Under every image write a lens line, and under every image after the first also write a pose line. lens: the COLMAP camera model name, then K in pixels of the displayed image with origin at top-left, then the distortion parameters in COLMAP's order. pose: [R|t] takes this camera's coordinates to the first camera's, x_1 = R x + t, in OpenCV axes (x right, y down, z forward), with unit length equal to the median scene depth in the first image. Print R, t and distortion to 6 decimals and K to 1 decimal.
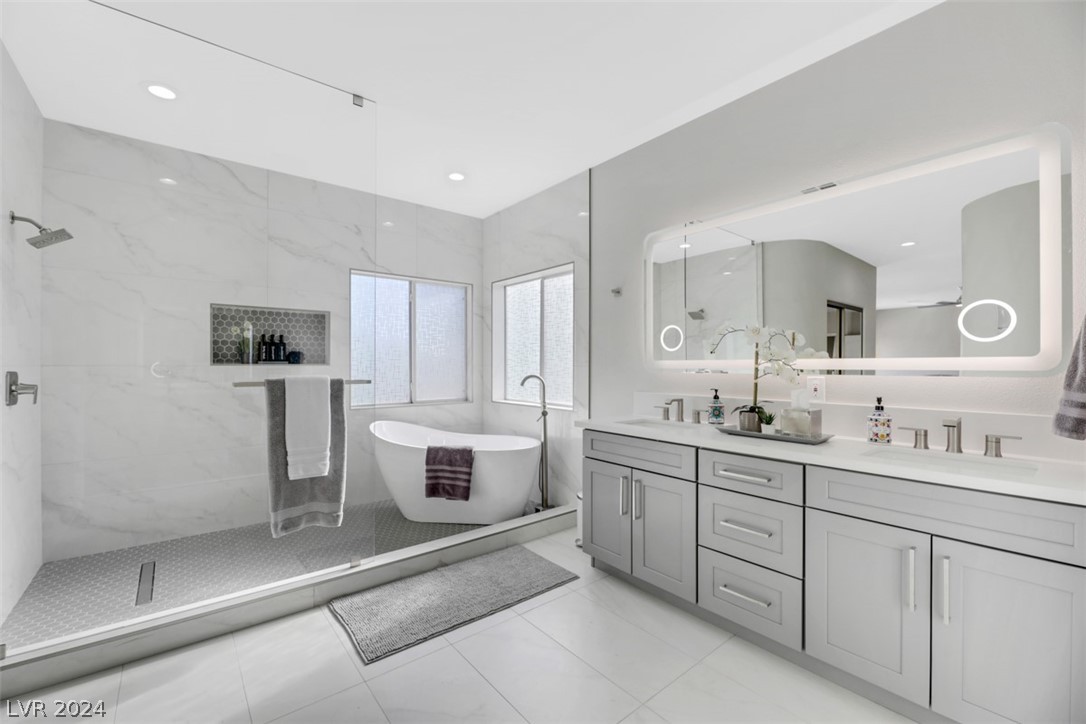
lens RADIAL K [[453.7, 0, 542.8], [0, 453.7, 364.5], [0, 0, 1]] dist [-0.002257, -0.000787]
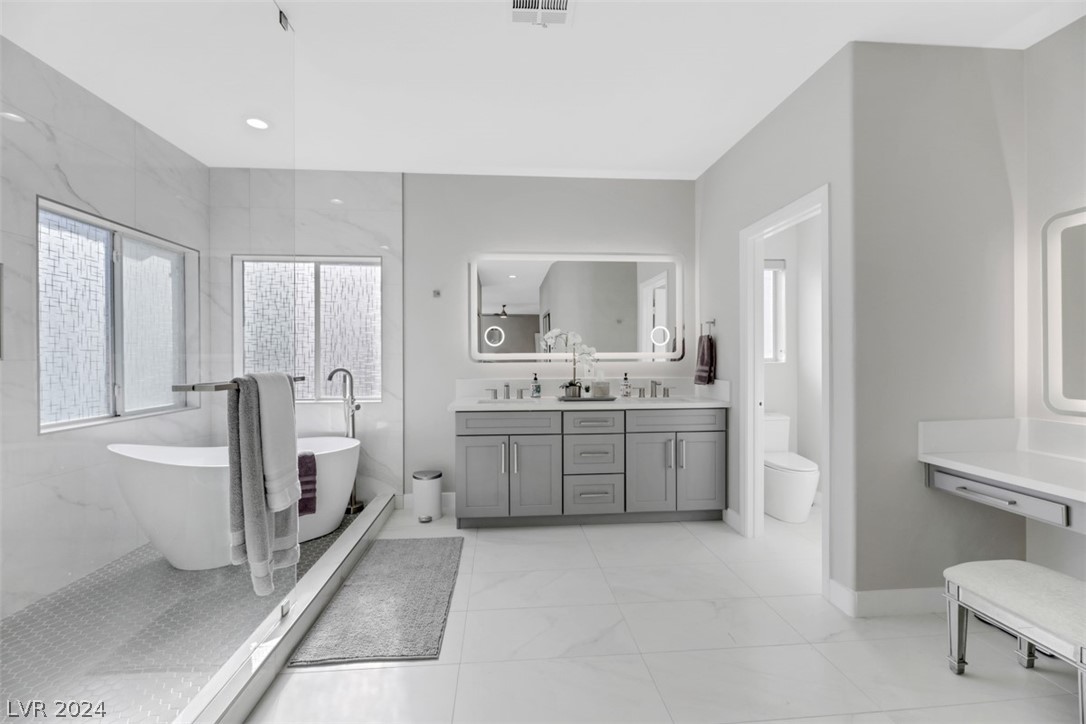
lens RADIAL K [[453.7, 0, 542.5], [0, 453.7, 359.1], [0, 0, 1]] dist [-0.002257, -0.000787]
pose [[0.548022, -0.007902, 0.836427, -0.759870], [0.003943, 0.999969, 0.006864, -0.000917], [-0.836455, -0.000464, 0.548036, 0.178975]]
